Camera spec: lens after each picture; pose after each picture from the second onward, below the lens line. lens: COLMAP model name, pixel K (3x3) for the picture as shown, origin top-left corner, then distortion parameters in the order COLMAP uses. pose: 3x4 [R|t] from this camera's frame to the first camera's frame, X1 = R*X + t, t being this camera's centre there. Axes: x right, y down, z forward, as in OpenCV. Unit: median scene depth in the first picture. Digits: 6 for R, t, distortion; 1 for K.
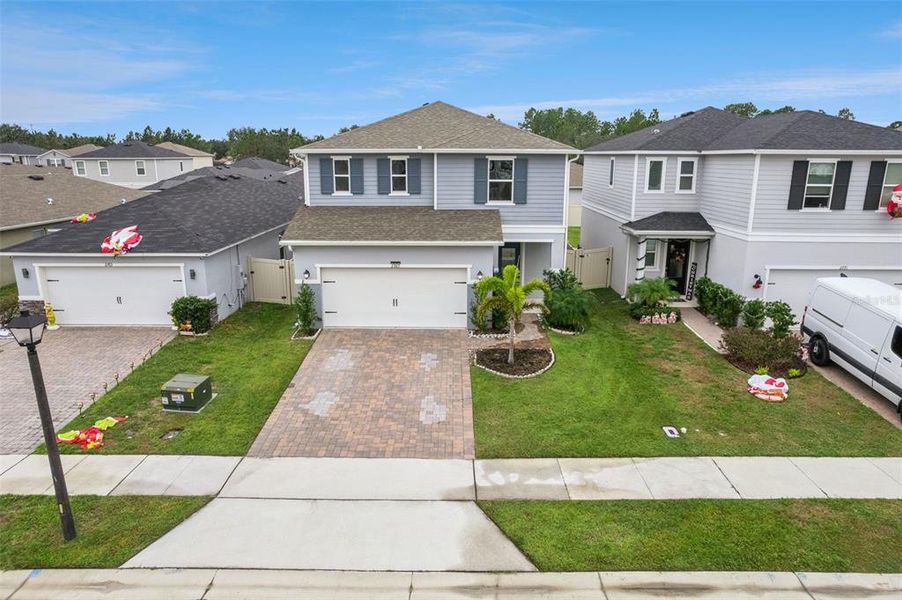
lens RADIAL K [[573.0, 0, 450.8], [0, 573.0, 303.0], [0, 0, 1]] dist [-0.037468, 0.005955]
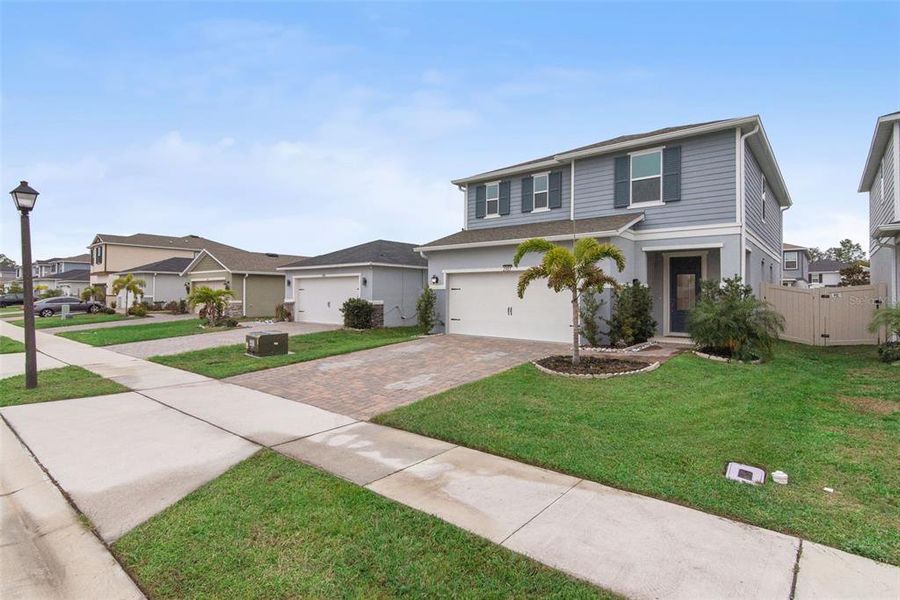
lens RADIAL K [[448.5, 0, 445.4], [0, 448.5, 291.2], [0, 0, 1]] dist [0.012358, -0.001488]
pose [[0.772761, -0.000915, -0.634696, 0.295477], [-0.164973, 0.965339, -0.202251, 0.137110], [0.612882, 0.260999, 0.745825, 0.390093]]
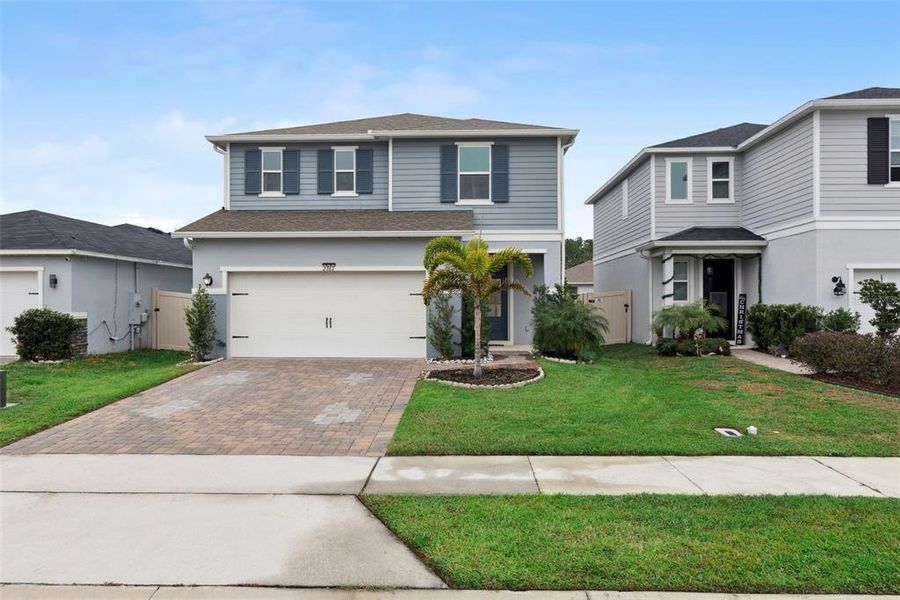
lens RADIAL K [[633.4, 0, 446.4], [0, 633.4, 308.5], [0, 0, 1]] dist [0.014120, -0.004786]
pose [[0.999535, -0.001498, -0.030440, 0.079402], [-0.005872, 0.970616, -0.240562, 0.179442], [0.029906, 0.240629, 0.970156, 0.224638]]
